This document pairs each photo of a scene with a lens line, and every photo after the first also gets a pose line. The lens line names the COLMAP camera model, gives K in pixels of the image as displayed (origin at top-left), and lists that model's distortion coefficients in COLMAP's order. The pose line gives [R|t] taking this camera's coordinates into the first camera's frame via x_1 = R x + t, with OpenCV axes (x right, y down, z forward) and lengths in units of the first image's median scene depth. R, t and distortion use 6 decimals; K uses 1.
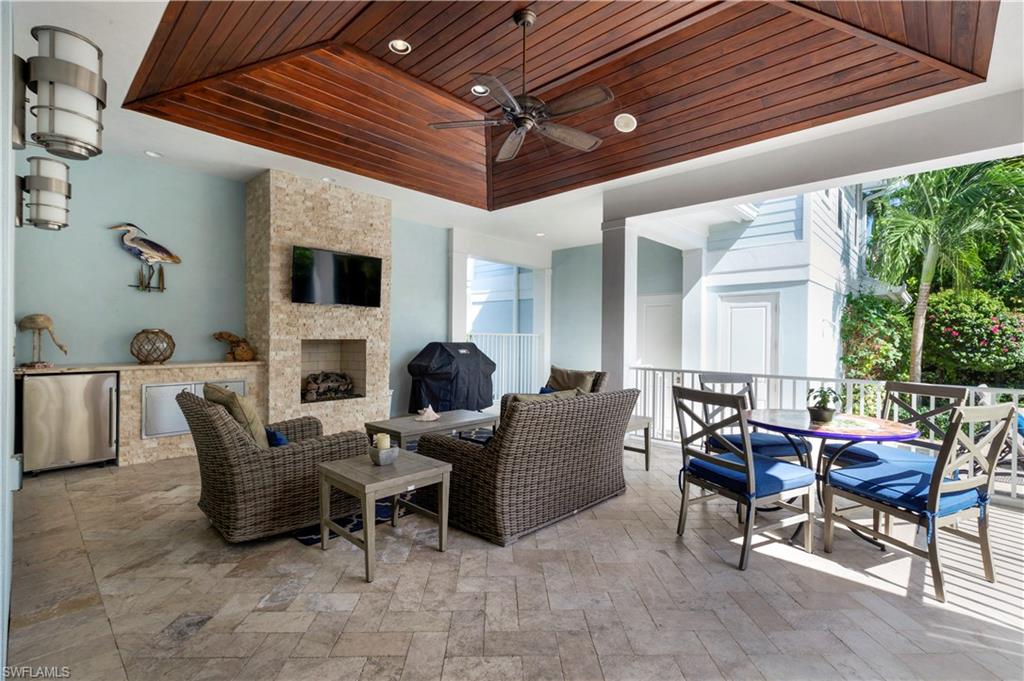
lens RADIAL K [[462.1, 0, 510.6], [0, 462.1, 339.7], [0, 0, 1]] dist [0.001062, 0.000042]
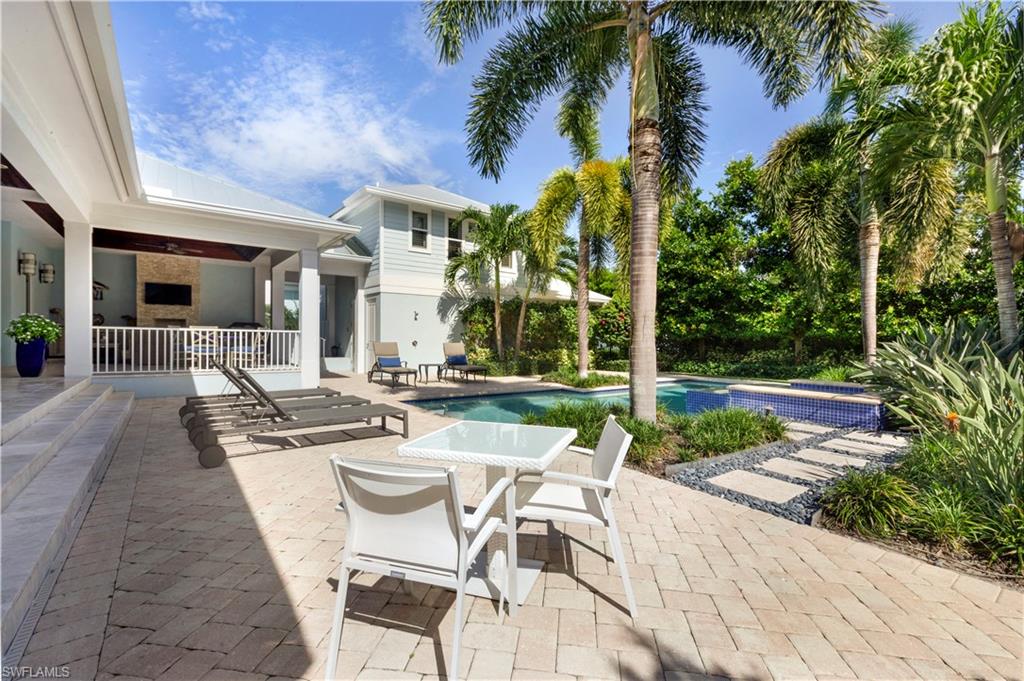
lens RADIAL K [[462.1, 0, 515.7], [0, 462.1, 338.8], [0, 0, 1]] dist [0.001062, 0.000042]
pose [[0.985275, 0.009534, -0.170713, 0.950355], [-0.010015, 0.999948, -0.001954, 0.046992], [0.170686, 0.003635, 0.985319, -0.568609]]
